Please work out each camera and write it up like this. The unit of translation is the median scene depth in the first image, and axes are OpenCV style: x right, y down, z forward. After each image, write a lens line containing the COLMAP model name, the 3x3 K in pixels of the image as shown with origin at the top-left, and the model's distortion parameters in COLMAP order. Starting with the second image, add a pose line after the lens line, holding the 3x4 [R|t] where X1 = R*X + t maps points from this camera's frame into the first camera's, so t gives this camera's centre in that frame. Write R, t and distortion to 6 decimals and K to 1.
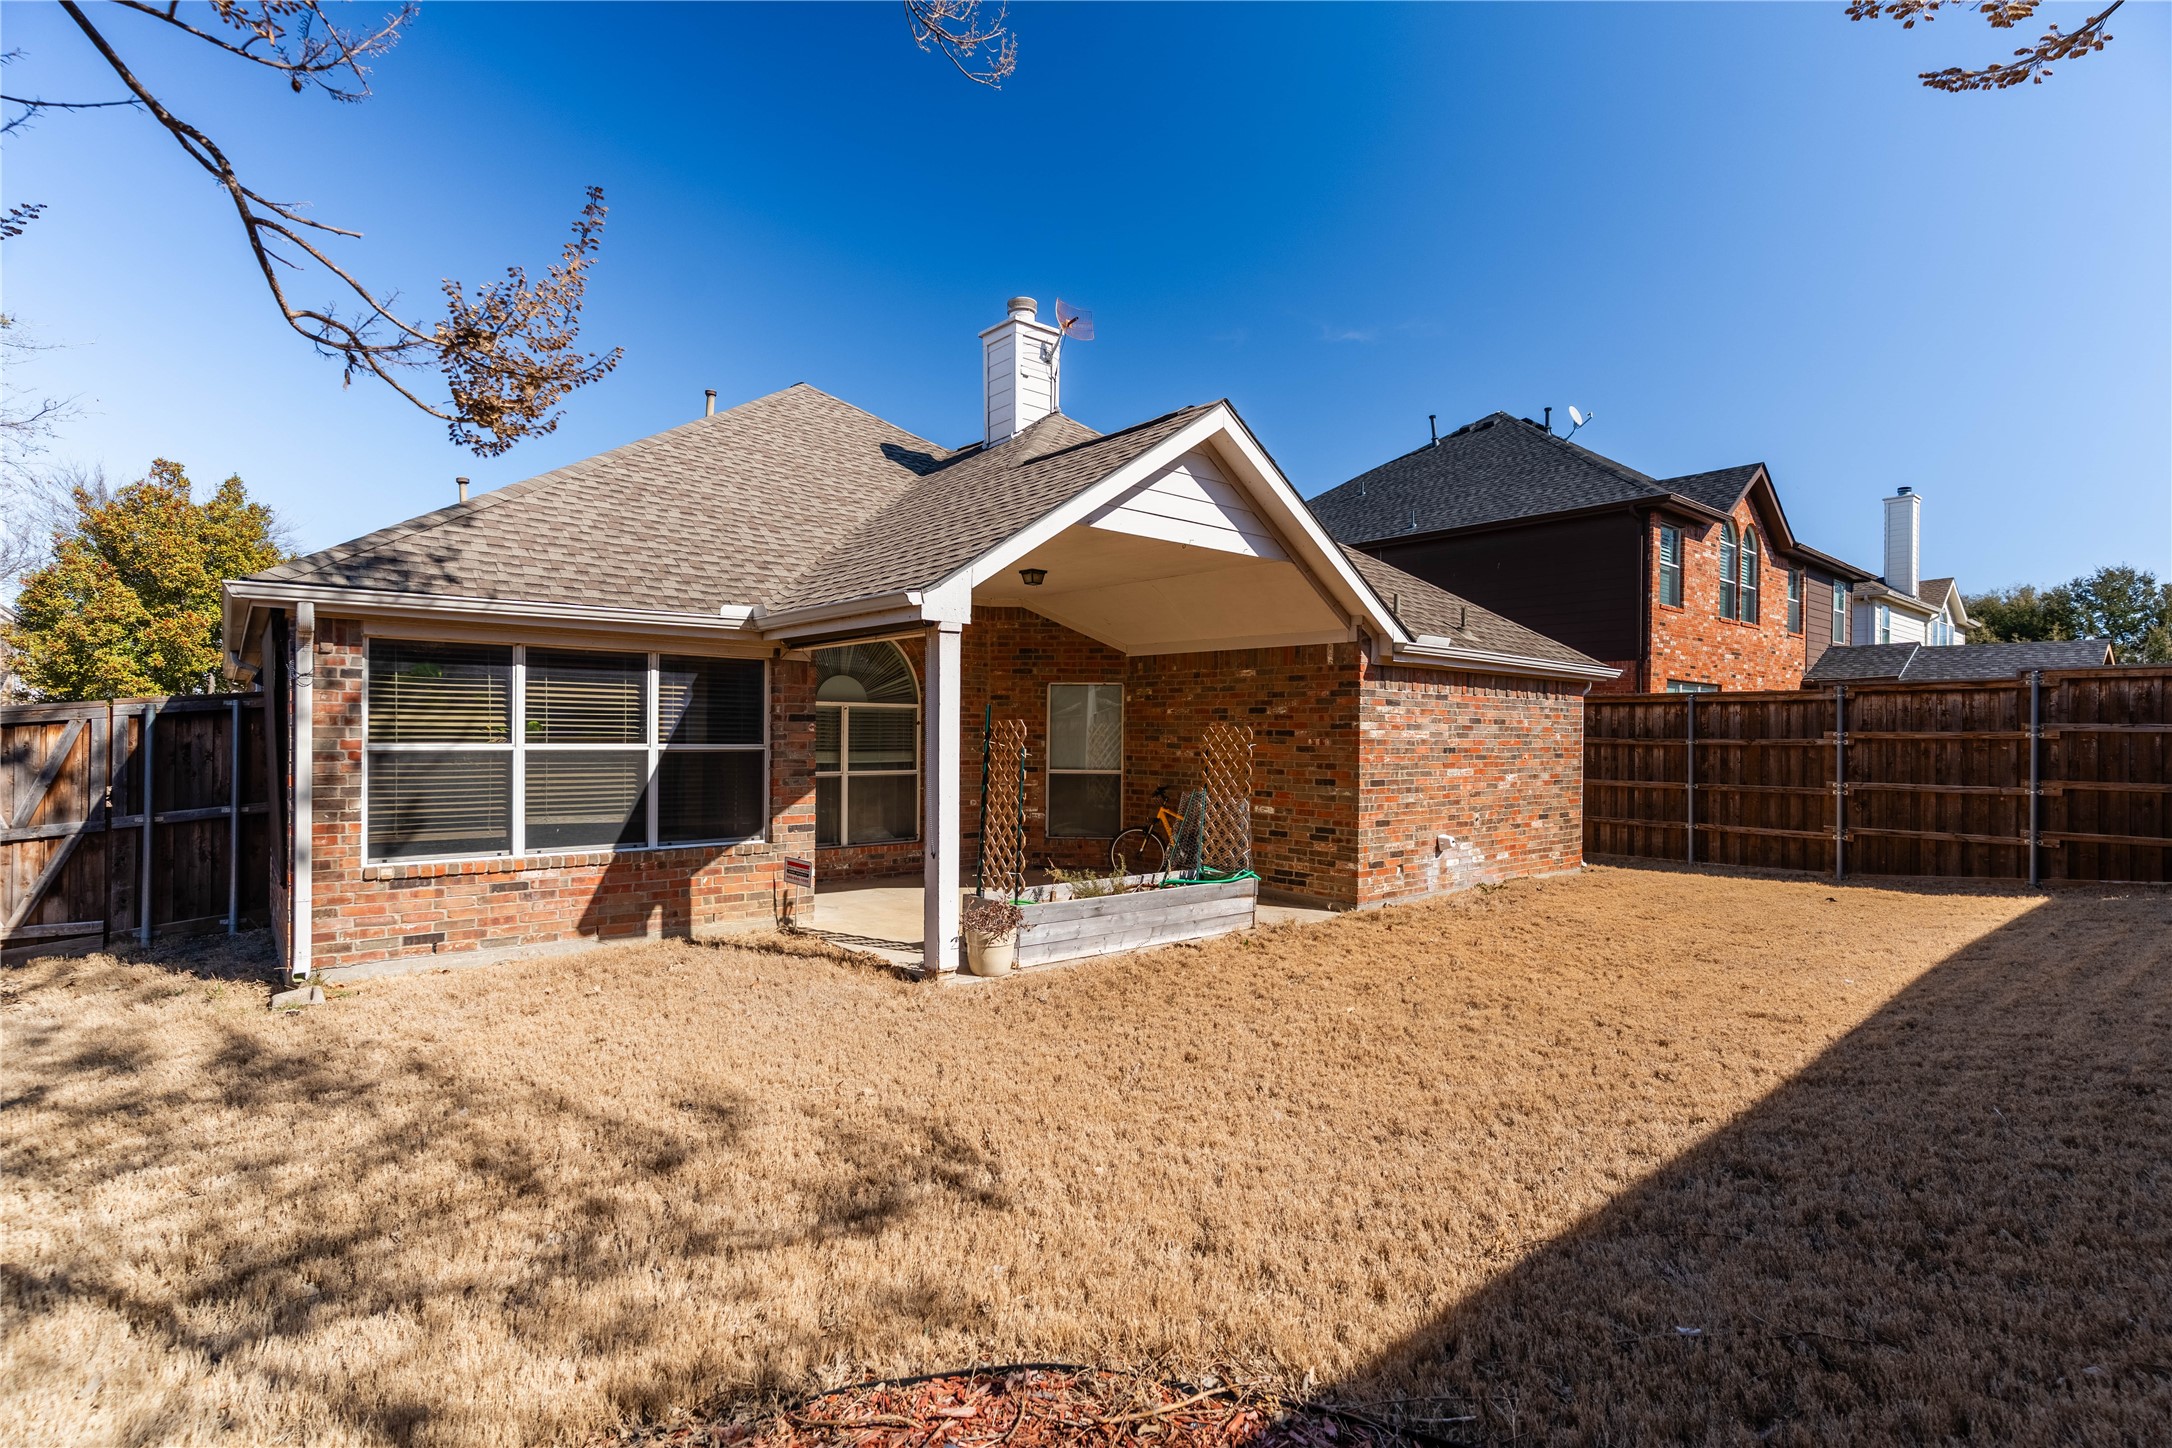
lens RADIAL K [[1030.9, 0, 1085.1], [0, 1030.9, 727.7], [0, 0, 1]] dist [0.005824, -0.001155]
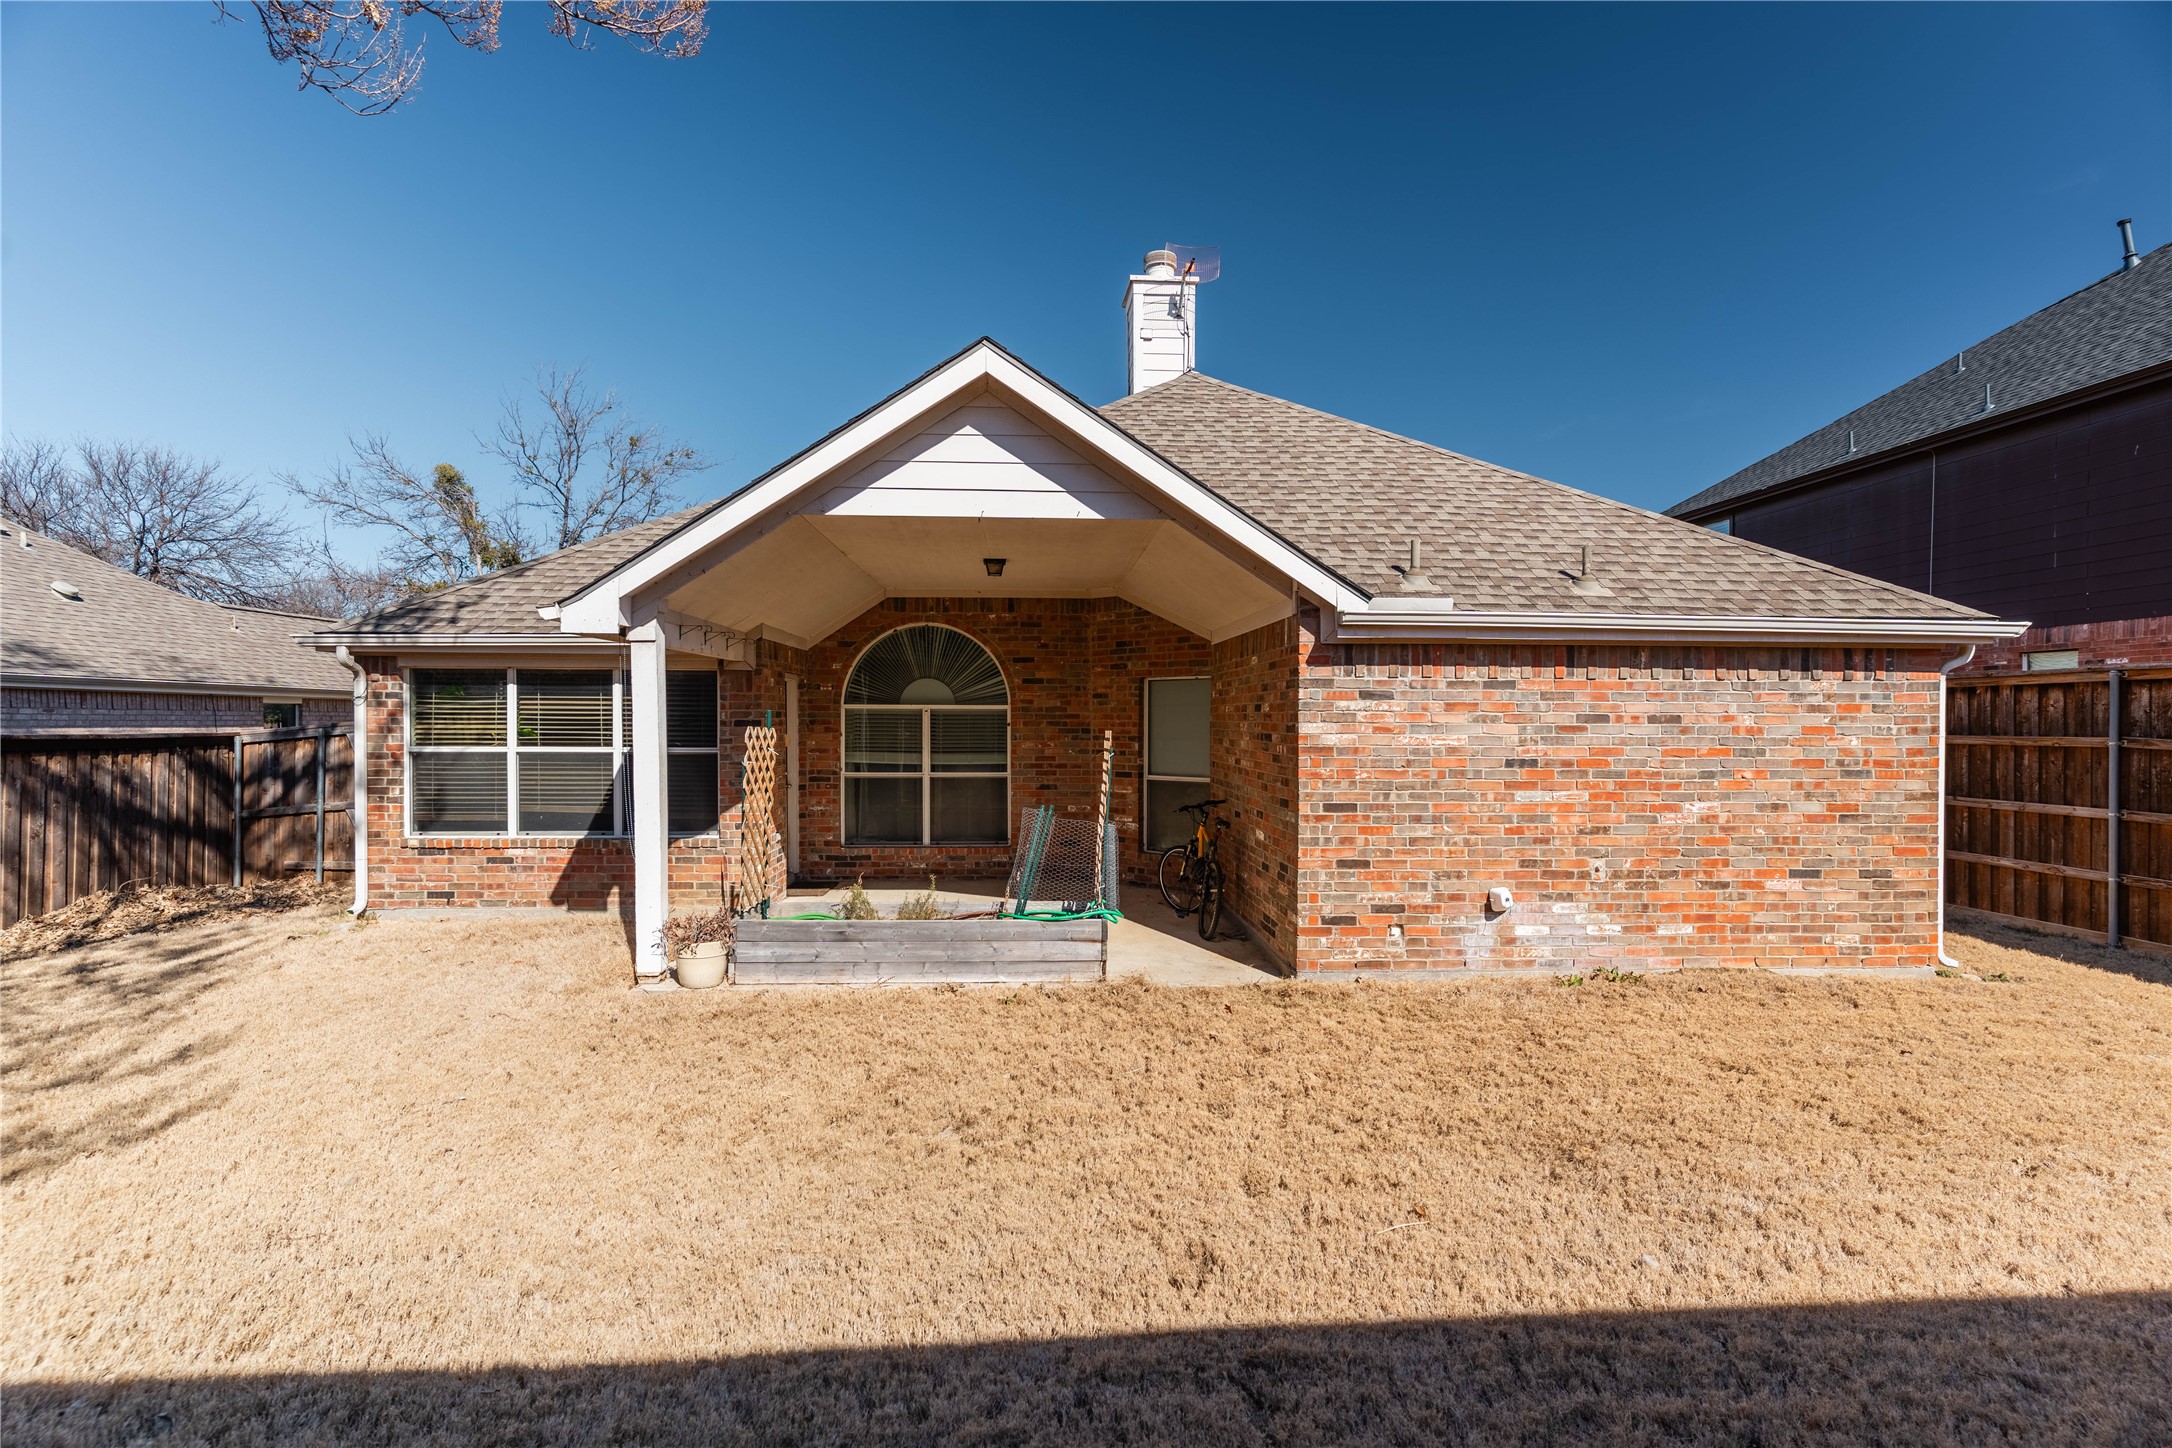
lens RADIAL K [[1030.9, 0, 1088.2], [0, 1030.9, 727.9], [0, 0, 1]] dist [0.005824, -0.001155]
pose [[0.796669, -0.002275, -0.604411, 0.648401], [0.006803, 0.999963, 0.005203, -0.007792], [0.604377, -0.008257, 0.796656, 0.357618]]
